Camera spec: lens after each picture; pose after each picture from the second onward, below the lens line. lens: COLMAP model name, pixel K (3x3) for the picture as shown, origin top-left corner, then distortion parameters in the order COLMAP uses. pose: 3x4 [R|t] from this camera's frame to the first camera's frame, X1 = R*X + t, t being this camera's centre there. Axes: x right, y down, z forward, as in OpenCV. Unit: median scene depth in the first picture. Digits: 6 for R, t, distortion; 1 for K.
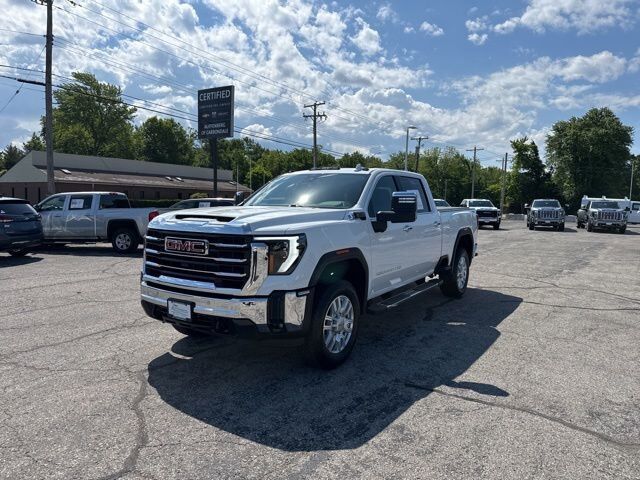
lens RADIAL K [[485.2, 0, 320.0], [0, 485.2, 240.0], [0, 0, 1]] dist [0.032458, -0.062220]
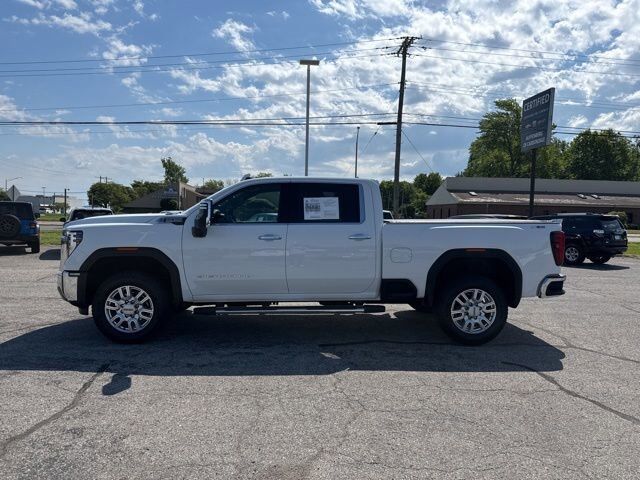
lens RADIAL K [[488.1, 0, 324.0], [0, 488.1, 238.8], [0, 0, 1]] dist [-0.006484, -0.008957]
pose [[0.548422, 0.029913, -0.835666, 1.057290], [-0.069976, 0.997496, -0.010217, -0.018466], [0.833269, 0.064080, 0.549142, 0.577438]]
